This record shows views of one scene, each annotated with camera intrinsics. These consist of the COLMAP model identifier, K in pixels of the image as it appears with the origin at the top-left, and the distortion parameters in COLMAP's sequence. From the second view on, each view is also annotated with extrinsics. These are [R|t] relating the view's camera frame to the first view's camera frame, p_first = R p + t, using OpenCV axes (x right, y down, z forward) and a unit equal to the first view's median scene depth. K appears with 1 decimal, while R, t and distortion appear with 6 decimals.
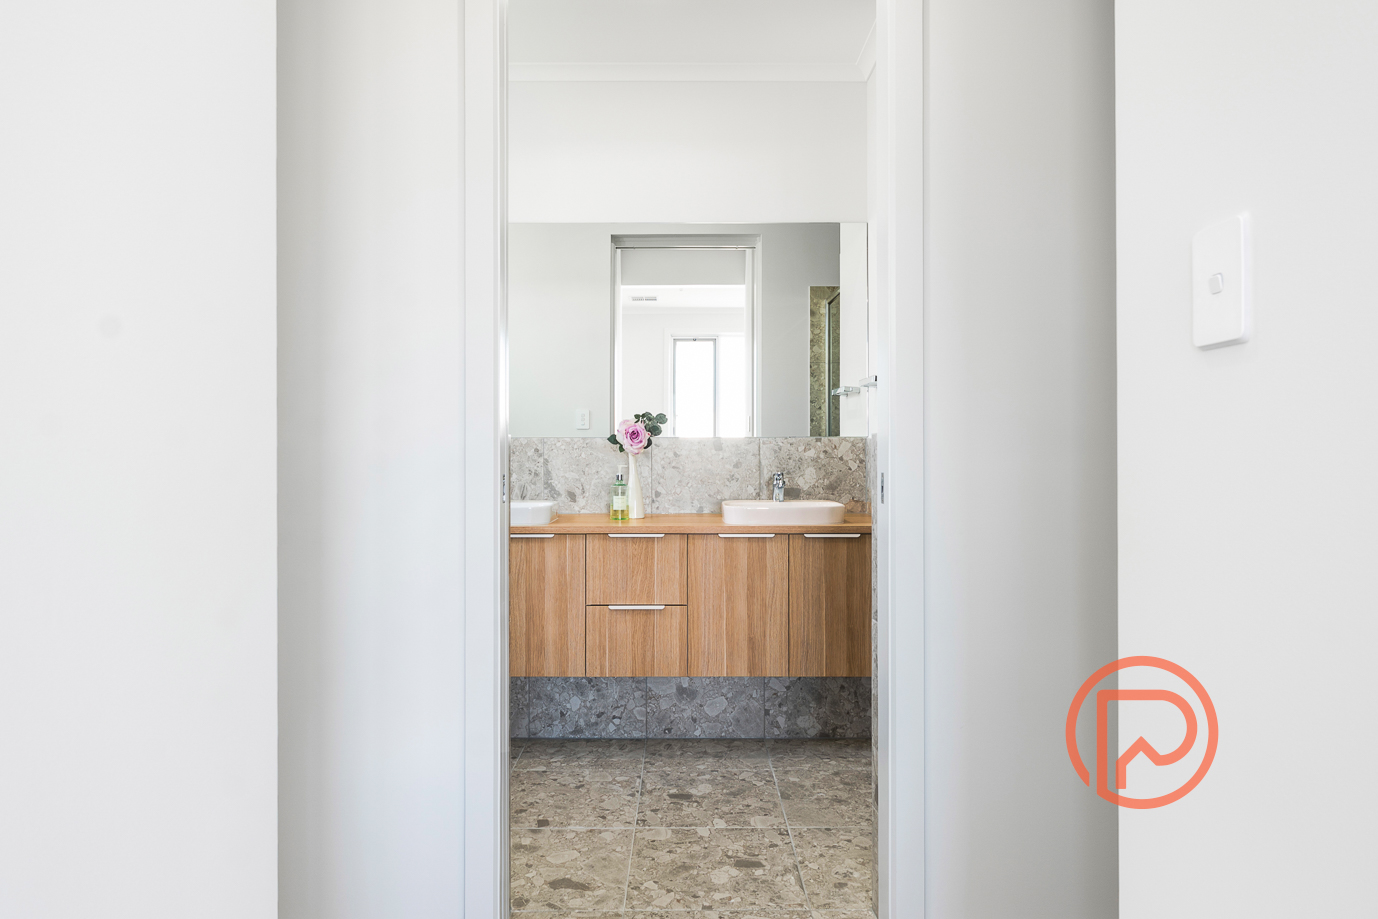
lens RADIAL K [[880.6, 0, 695.3], [0, 880.6, 433.0], [0, 0, 1]] dist [0.002266, -0.000112]
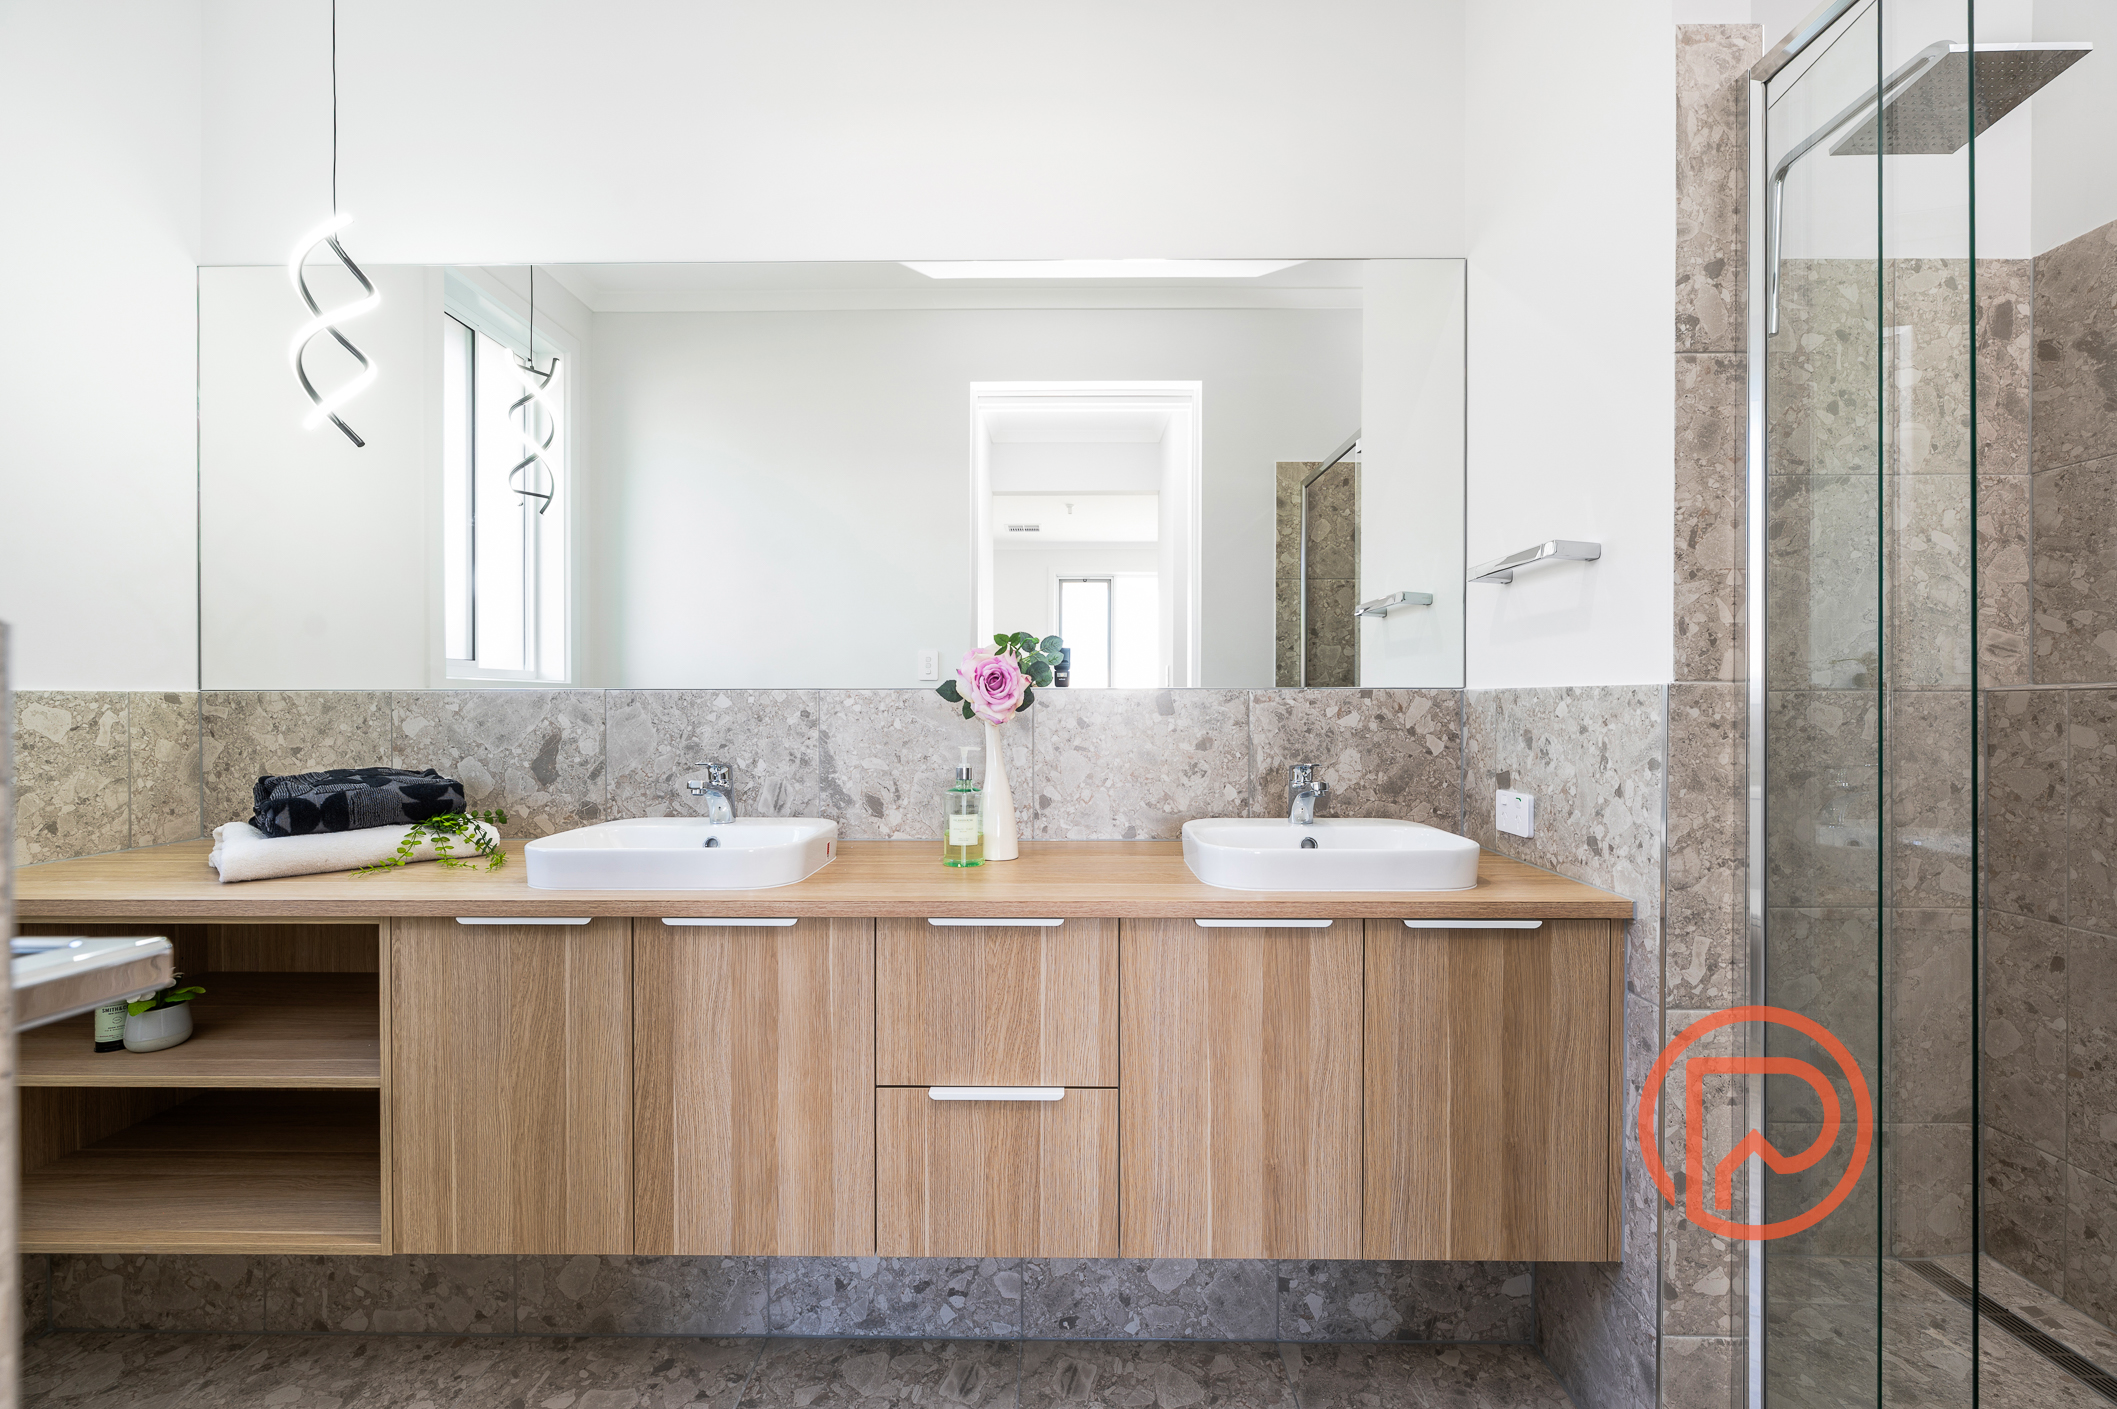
lens RADIAL K [[853.2, 0, 1069.3], [0, 853.2, 698.4], [0, 0, 1]] dist [-0.001868, -0.000238]
pose [[0.999970, 0.000780, -0.007677, -0.027393], [-0.000741, 0.999987, 0.005044, 0.008689], [0.007681, -0.005038, 0.999958, 0.554952]]
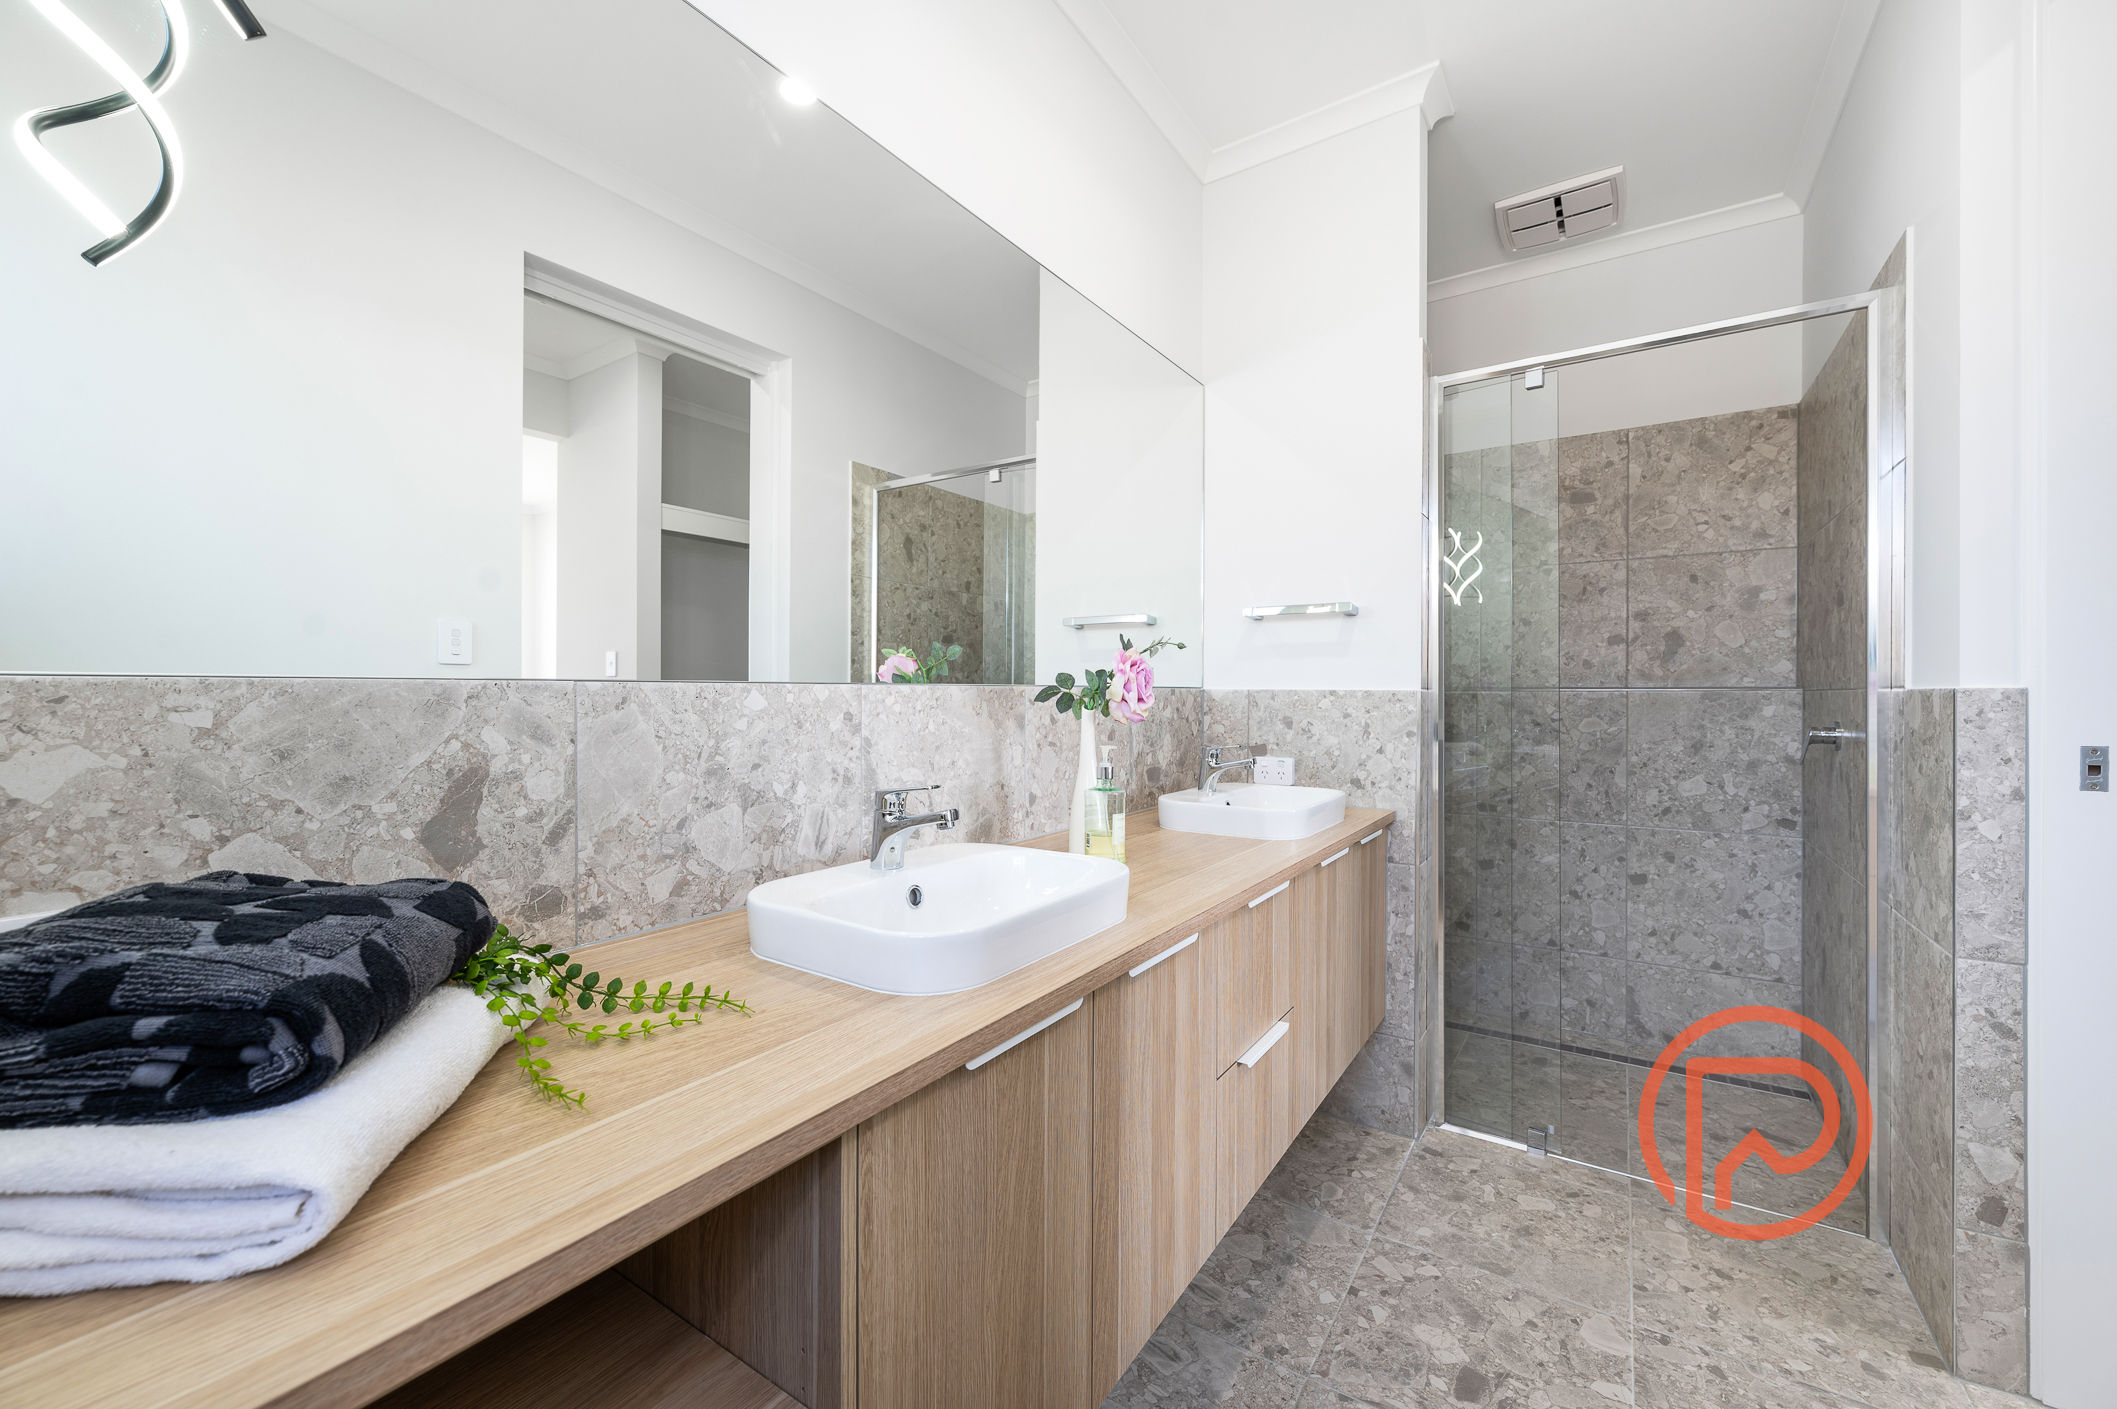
lens RADIAL K [[836.5, 0, 1055.6], [0, 836.5, 693.7], [0, 0, 1]] dist [-0.001300, 0.000040]
pose [[0.558351, 0.001995, 0.829603, -0.467477], [-0.012745, 0.999900, 0.006174, 0.006656], [-0.829507, -0.014020, 0.558320, 0.781335]]
